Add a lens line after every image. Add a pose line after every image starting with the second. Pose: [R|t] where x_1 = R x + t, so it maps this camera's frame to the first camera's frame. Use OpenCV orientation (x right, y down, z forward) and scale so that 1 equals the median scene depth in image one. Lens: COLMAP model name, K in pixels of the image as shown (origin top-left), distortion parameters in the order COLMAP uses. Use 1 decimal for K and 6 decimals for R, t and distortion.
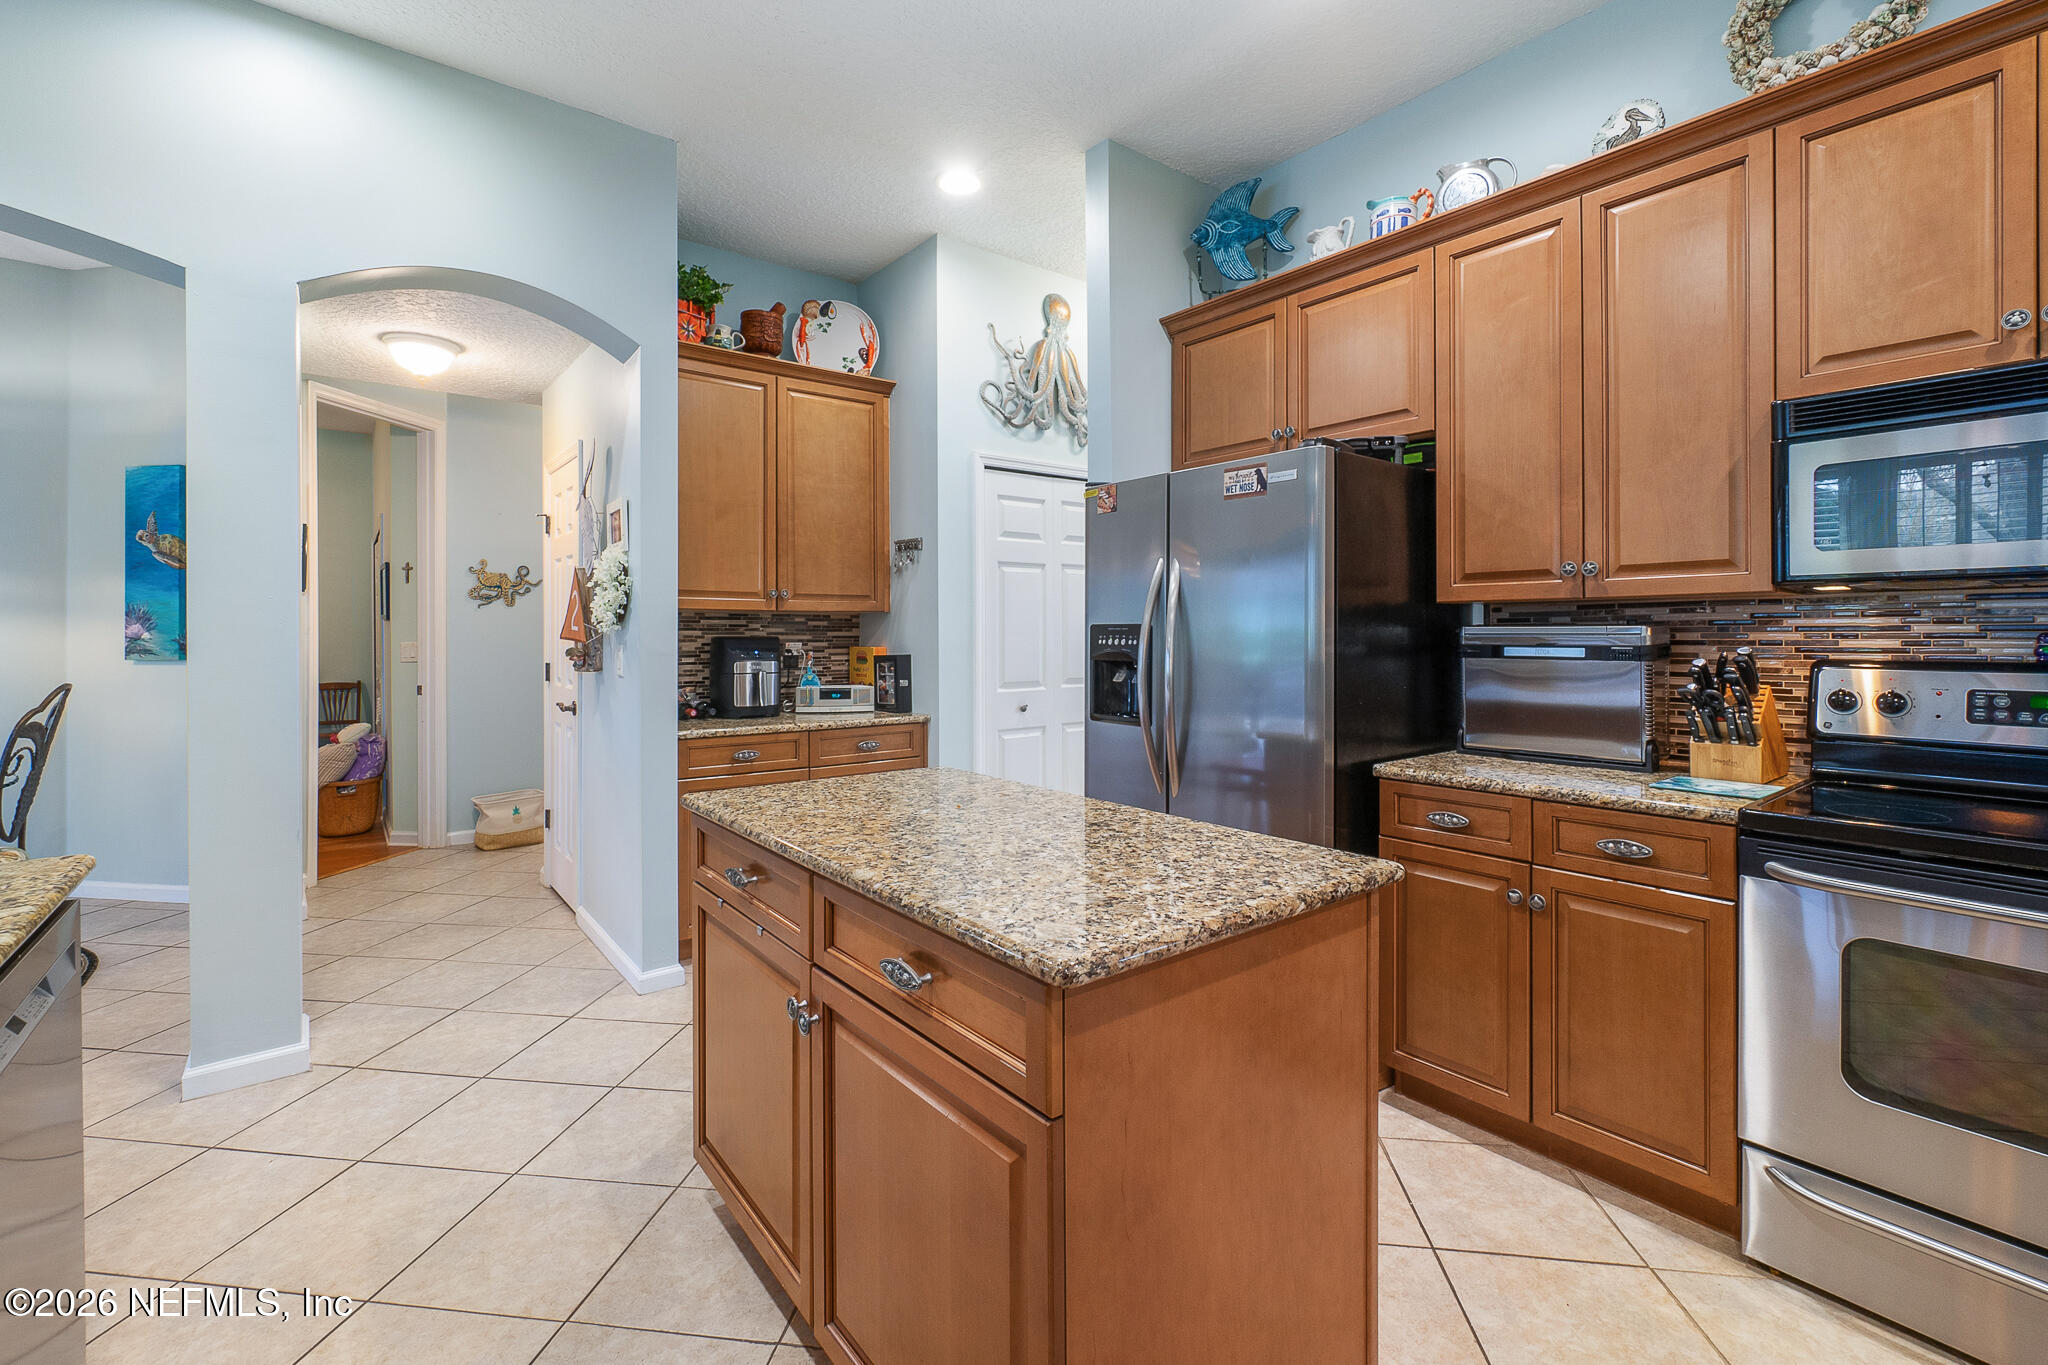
lens RADIAL K [[861.0, 0, 1019.6], [0, 861.0, 671.9], [0, 0, 1]] dist [-0.026309, 0.000167]
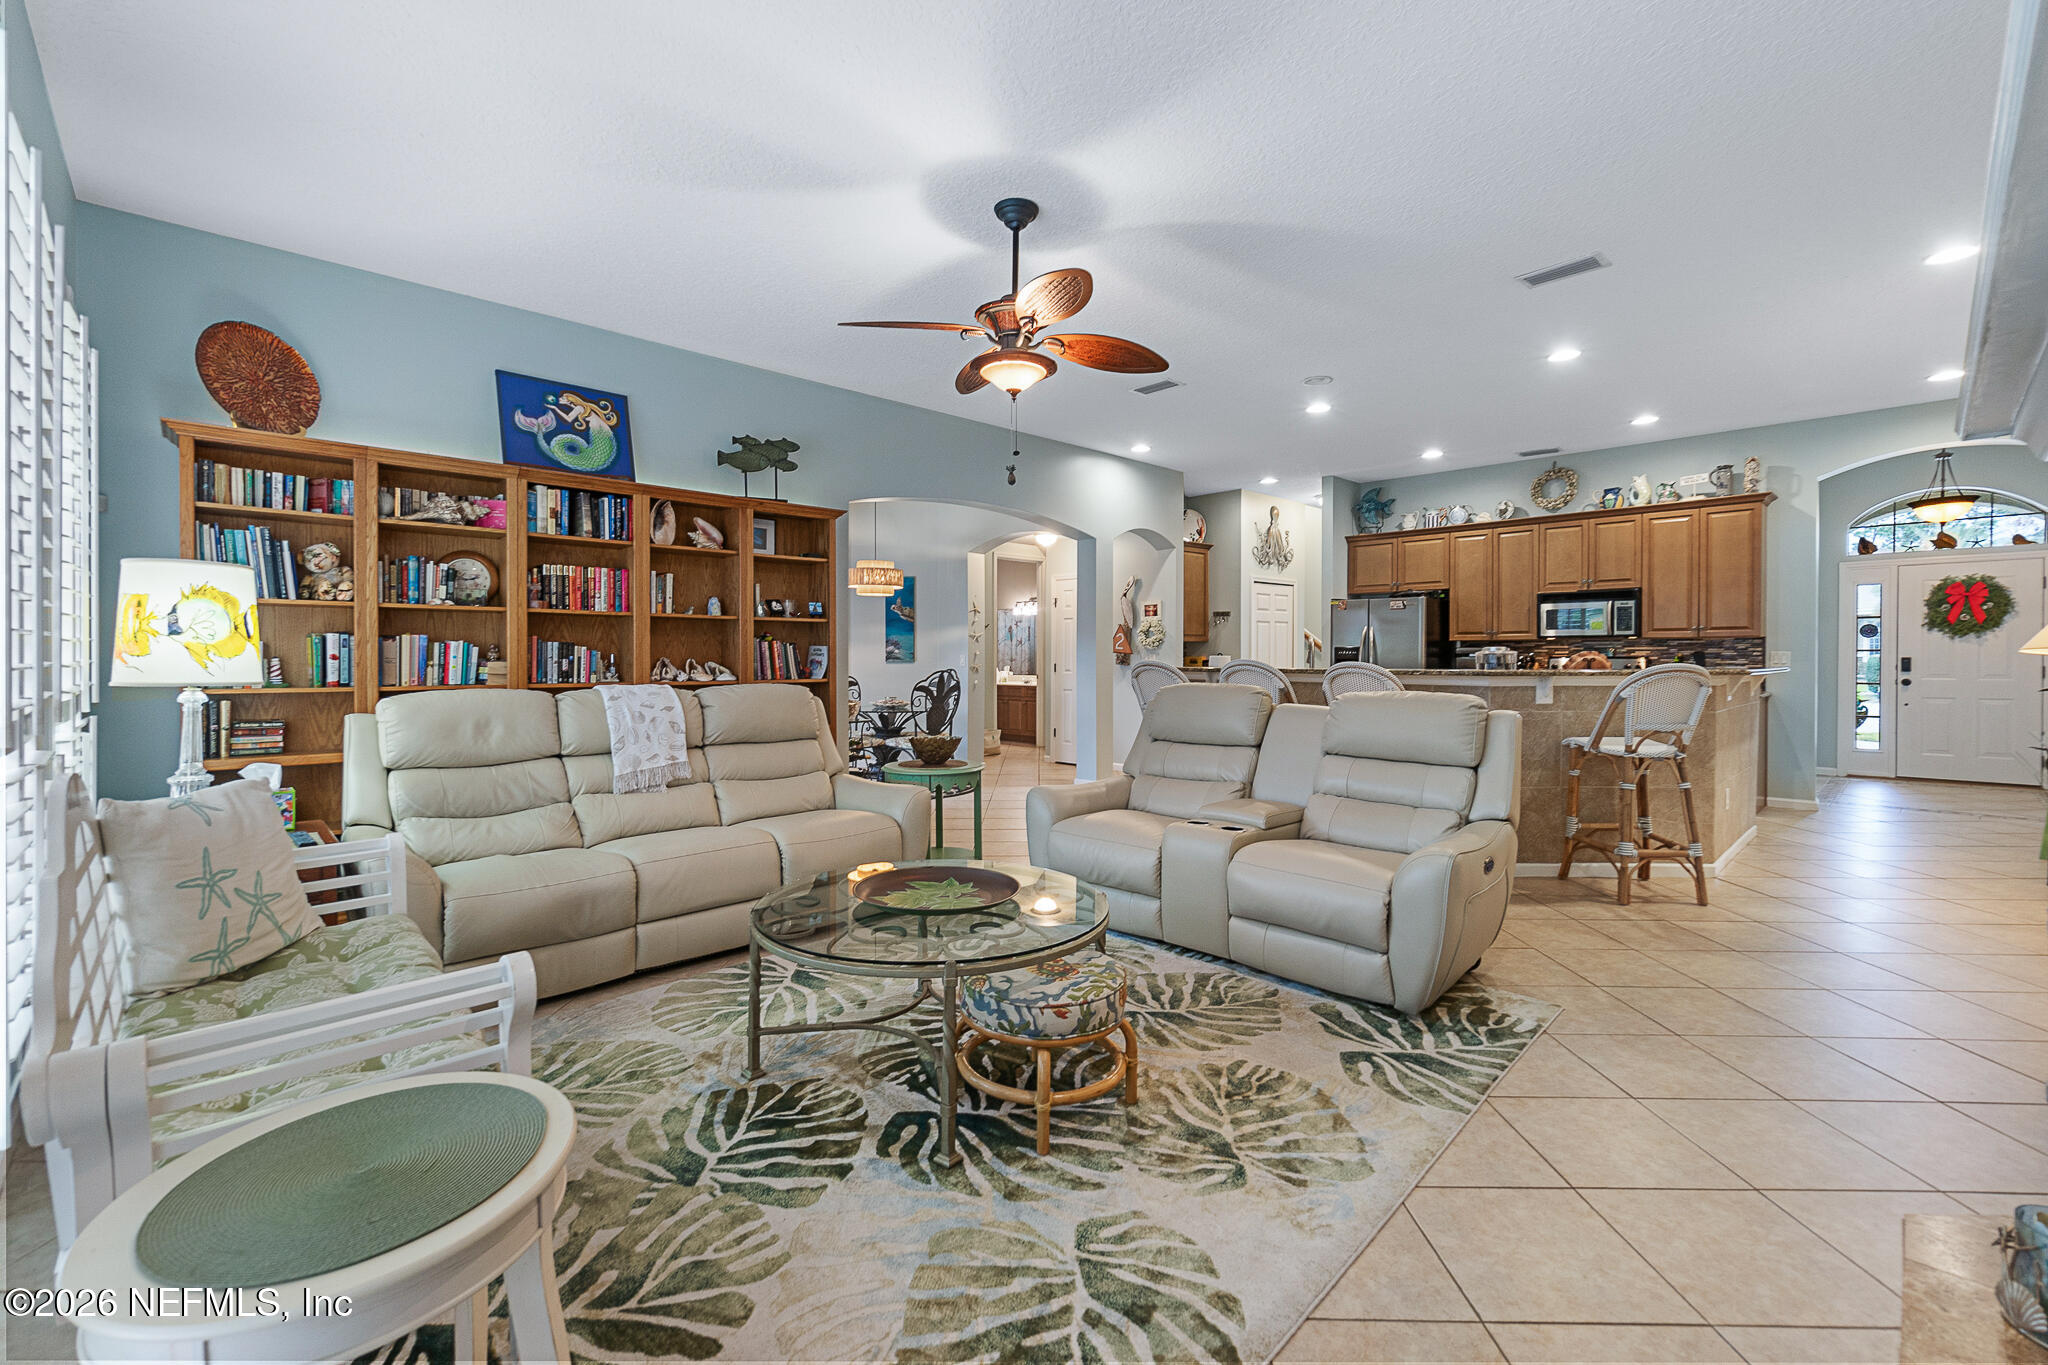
lens RADIAL K [[871.2, 0, 1018.1], [0, 871.2, 668.0], [0, 0, 1]] dist [-0.007468, 0.000092]
pose [[0.997696, -0.001435, 0.067821, -0.888233], [0.003445, 0.999558, -0.029530, 0.074132], [-0.067748, 0.029696, 0.997260, -1.410387]]
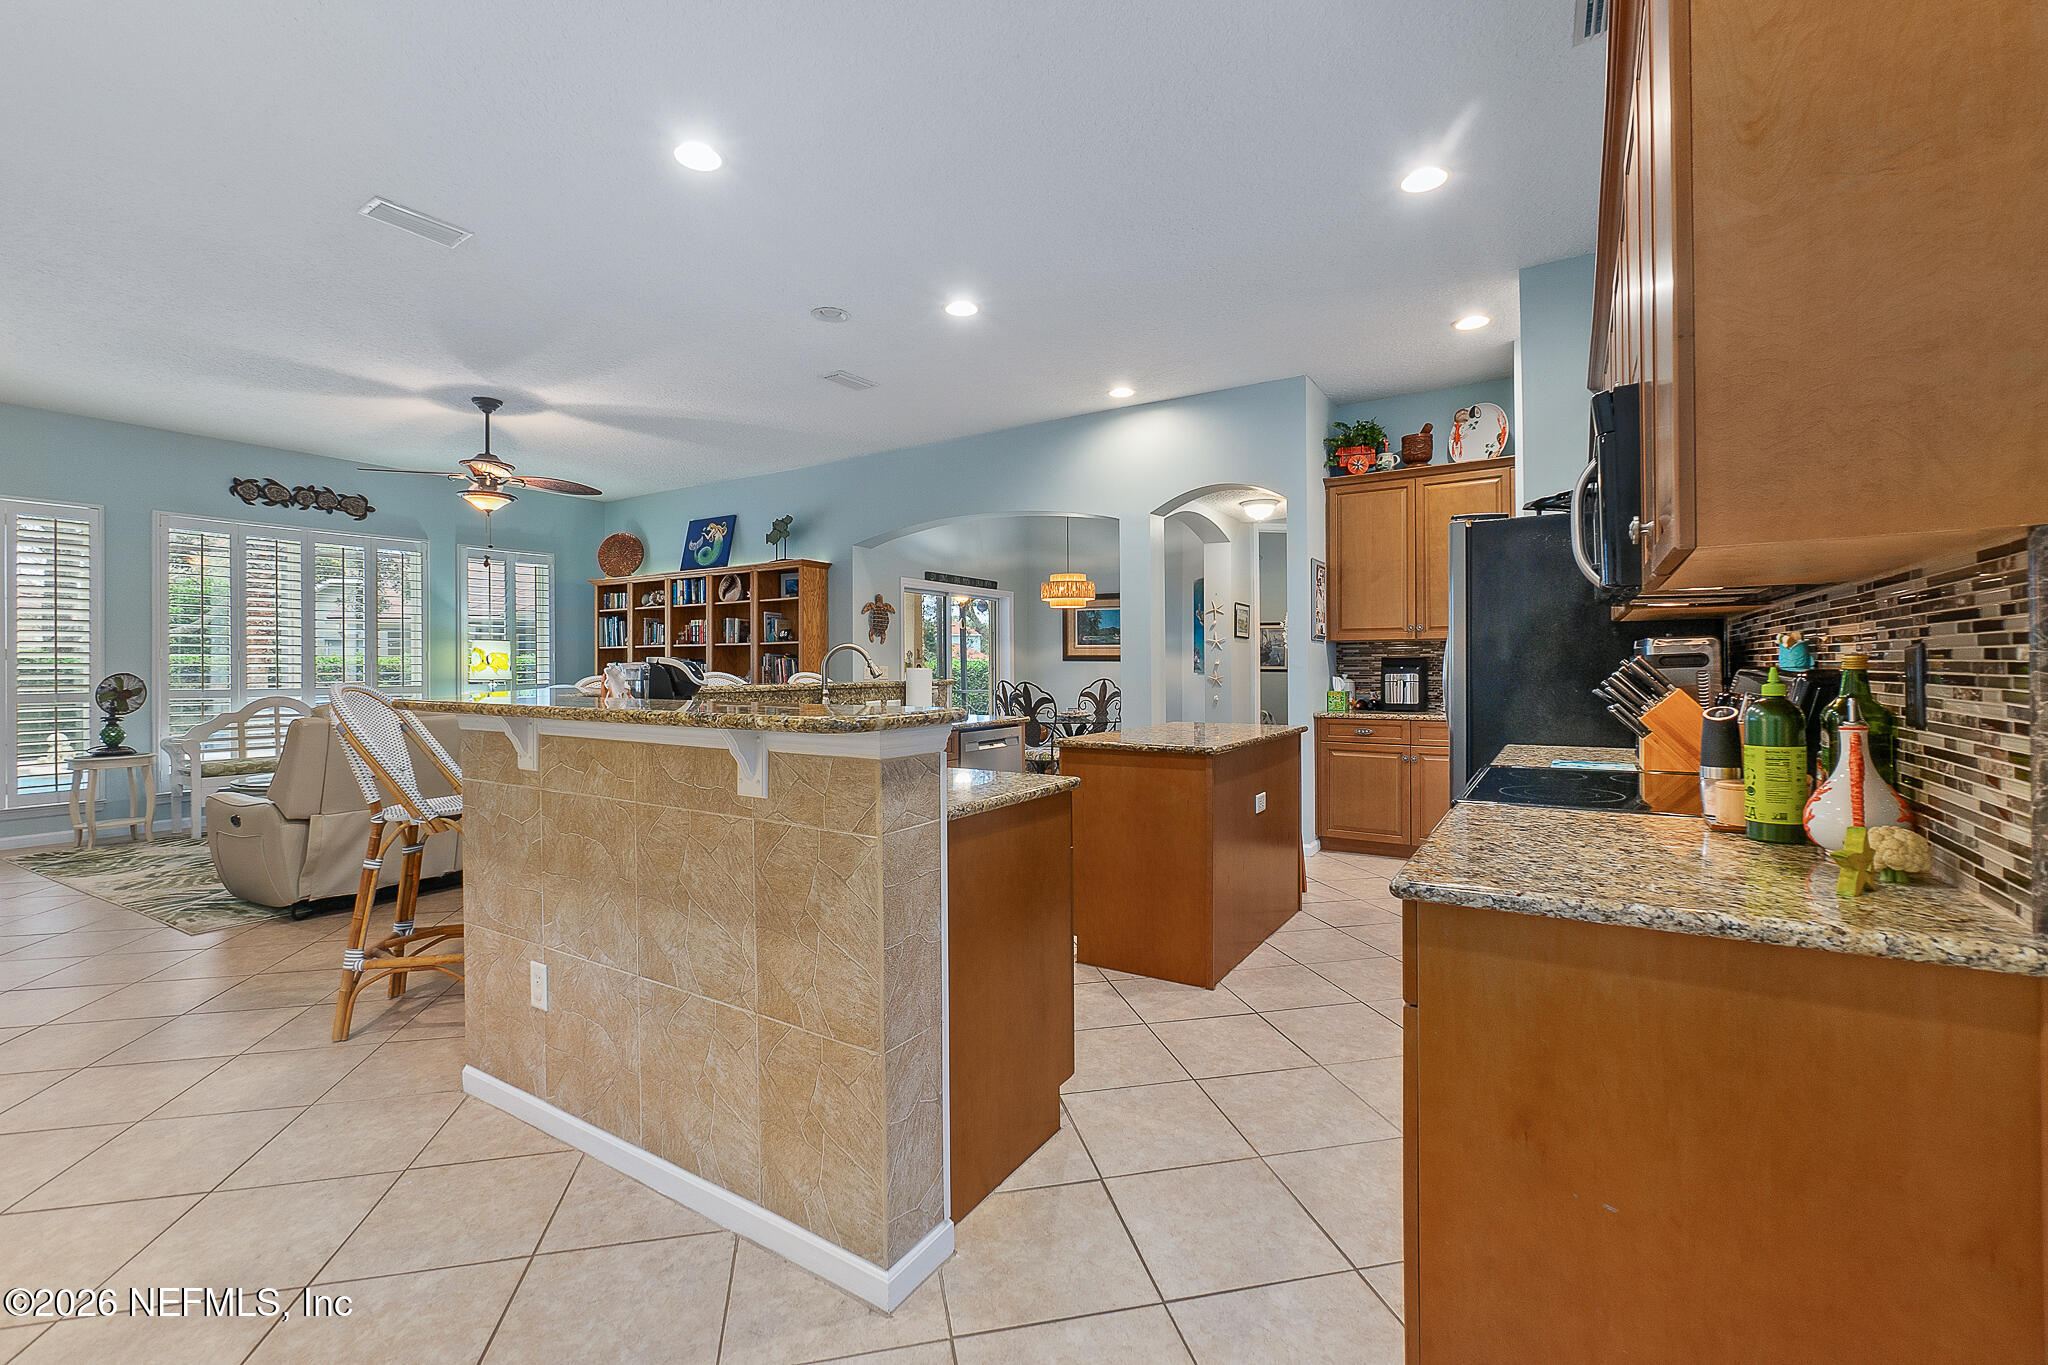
lens RADIAL K [[871.2, 0, 1018.1], [0, 871.2, 668.0], [0, 0, 1]] dist [-0.007468, 0.000092]
pose [[0.302937, -0.004211, -0.953001, 0.887764], [-0.034437, 0.999289, -0.015362, 0.023254], [0.952388, 0.037472, 0.302576, -0.080063]]
